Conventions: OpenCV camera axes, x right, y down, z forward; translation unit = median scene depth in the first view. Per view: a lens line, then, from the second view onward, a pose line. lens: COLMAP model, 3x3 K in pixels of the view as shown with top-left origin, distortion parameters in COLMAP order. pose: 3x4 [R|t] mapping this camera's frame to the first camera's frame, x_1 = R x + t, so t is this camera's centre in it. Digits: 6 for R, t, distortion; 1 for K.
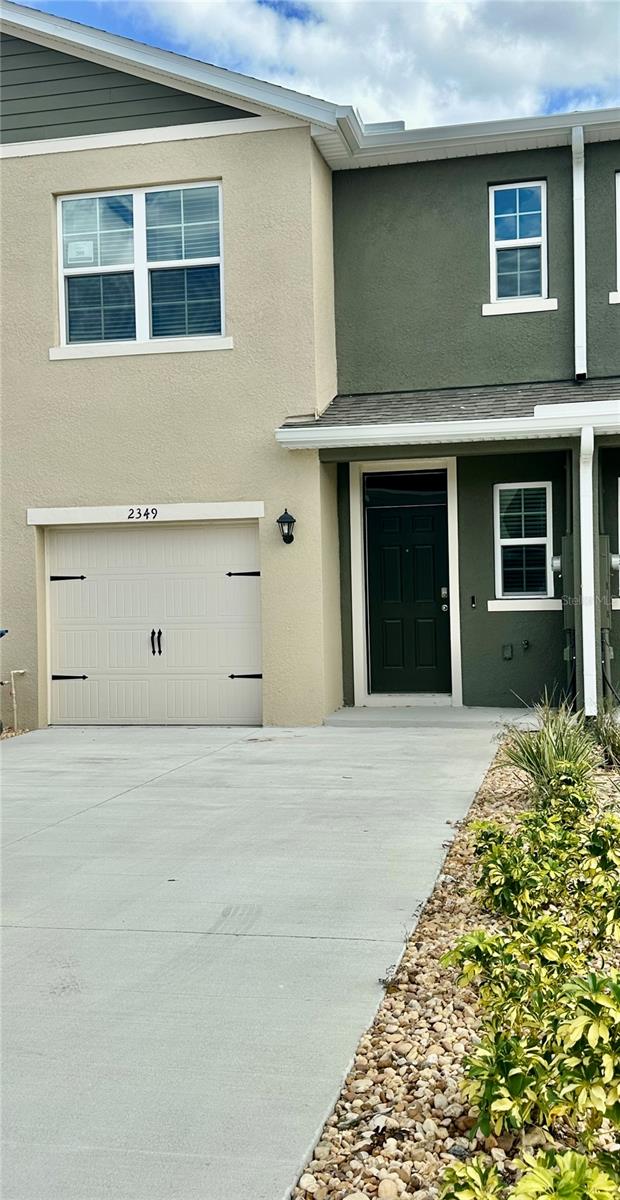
lens RADIAL K [[1039.2, 0, 312.0], [0, 1039.2, 608.5], [0, 0, 1]] dist [0.105926, -0.028298]
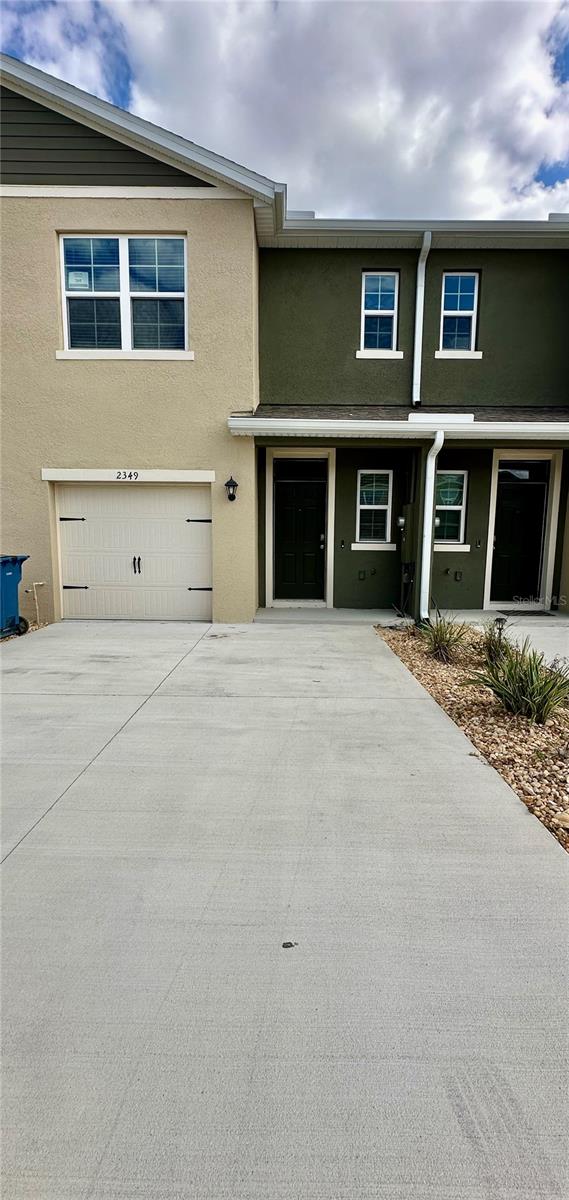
lens RADIAL K [[469.4, 0, 283.5], [0, 469.4, 602.1], [0, 0, 1]] dist [-0.003086, 0.000986]
pose [[0.978151, 0.002372, 0.207882, -0.085820], [-0.028788, 0.991847, 0.124140, -0.004543], [-0.205893, -0.127412, 0.970245, 0.305541]]
